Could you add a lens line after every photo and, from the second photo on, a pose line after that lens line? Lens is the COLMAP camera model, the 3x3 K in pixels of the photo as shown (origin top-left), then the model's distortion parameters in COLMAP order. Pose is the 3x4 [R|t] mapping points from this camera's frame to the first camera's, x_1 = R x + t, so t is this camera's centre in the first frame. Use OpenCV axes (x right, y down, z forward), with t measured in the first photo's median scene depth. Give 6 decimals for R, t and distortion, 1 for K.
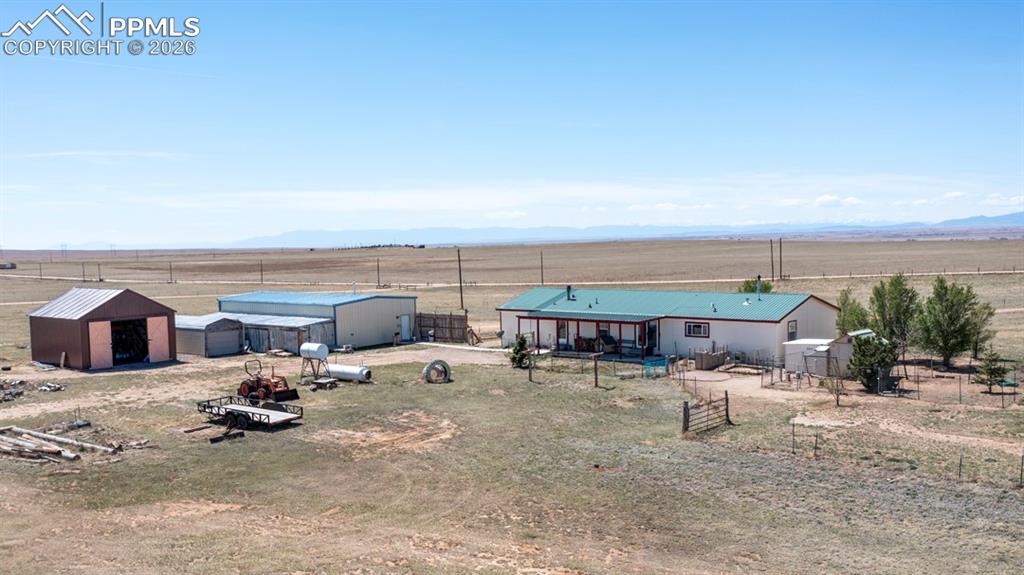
lens RADIAL K [[1037.4, 0, 512.0], [0, 1037.4, 287.5], [0, 0, 1]] dist [0.010059, 0.011649]
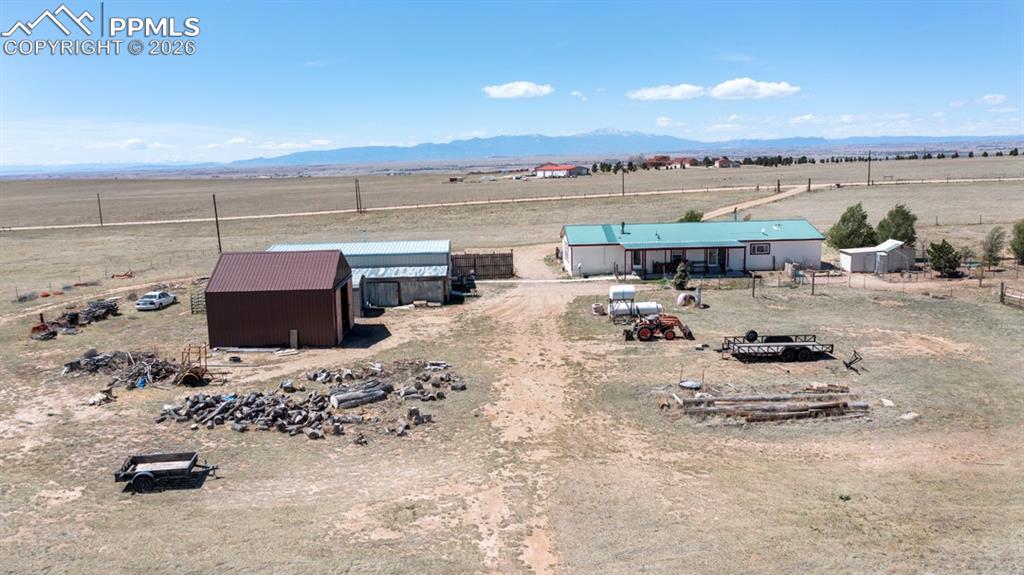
lens RADIAL K [[833.5, 0, 534.9], [0, 833.5, 252.4], [0, 0, 1]] dist [0.004648, 0.003568]
pose [[0.727051, -0.072799, 0.682713, -0.724149], [0.041940, 0.997215, 0.061672, -0.032070], [-0.685301, -0.016206, 0.728080, 0.371019]]
